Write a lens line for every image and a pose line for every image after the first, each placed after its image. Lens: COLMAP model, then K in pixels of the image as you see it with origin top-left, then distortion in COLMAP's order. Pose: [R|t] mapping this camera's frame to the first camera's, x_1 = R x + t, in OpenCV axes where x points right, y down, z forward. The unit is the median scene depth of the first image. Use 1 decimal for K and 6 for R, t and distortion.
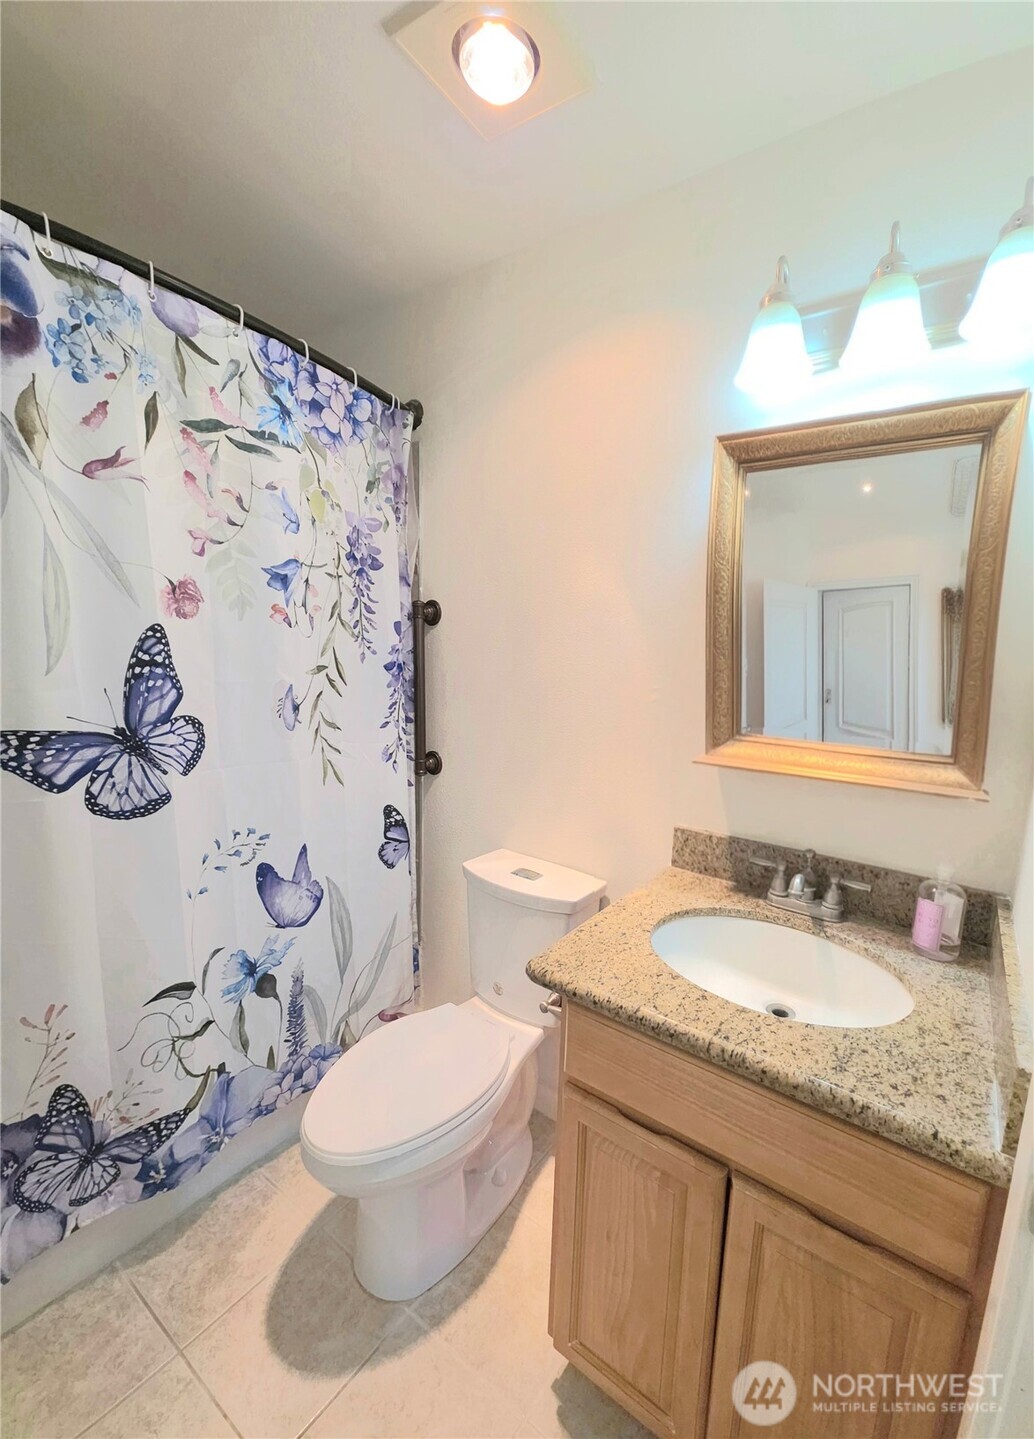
lens RADIAL K [[568.5, 0, 518.8], [0, 568.5, 750.6], [0, 0, 1]] dist [0.015790, -0.009334]
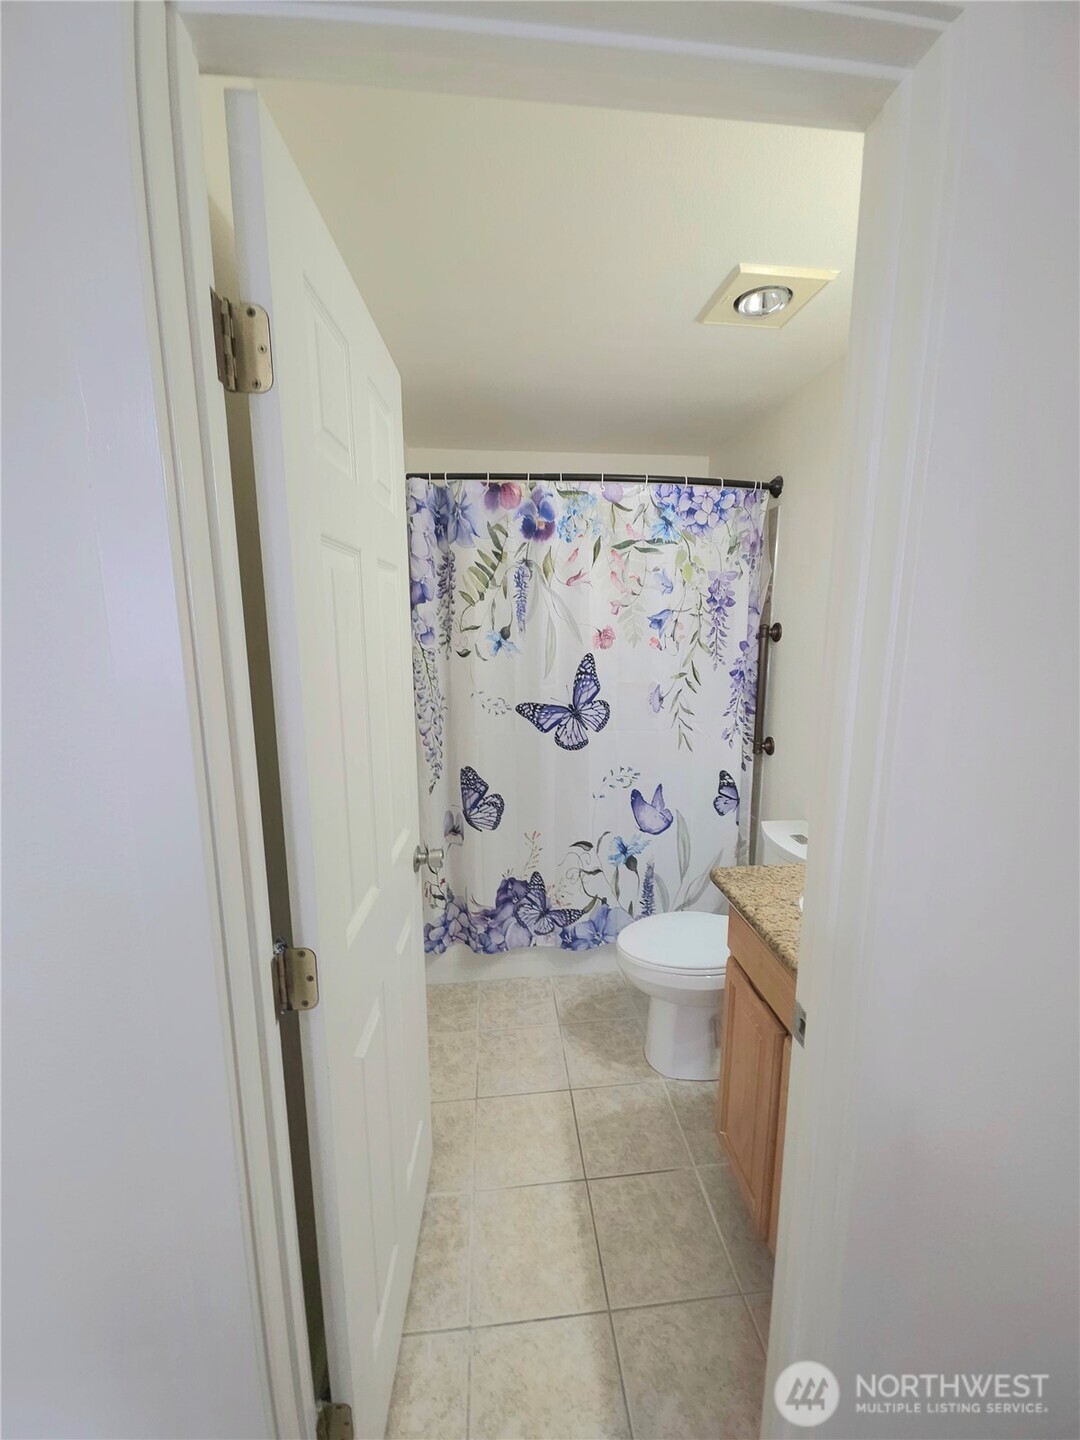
lens RADIAL K [[568.0, 0, 547.6], [0, 568.0, 719.2], [0, 0, 1]] dist [0.017914, -0.009801]
pose [[0.641914, 0.089803, -0.761500, 0.661271], [-0.103528, 0.994175, 0.029973, -0.033516], [0.759756, 0.059596, 0.647472, -0.304404]]
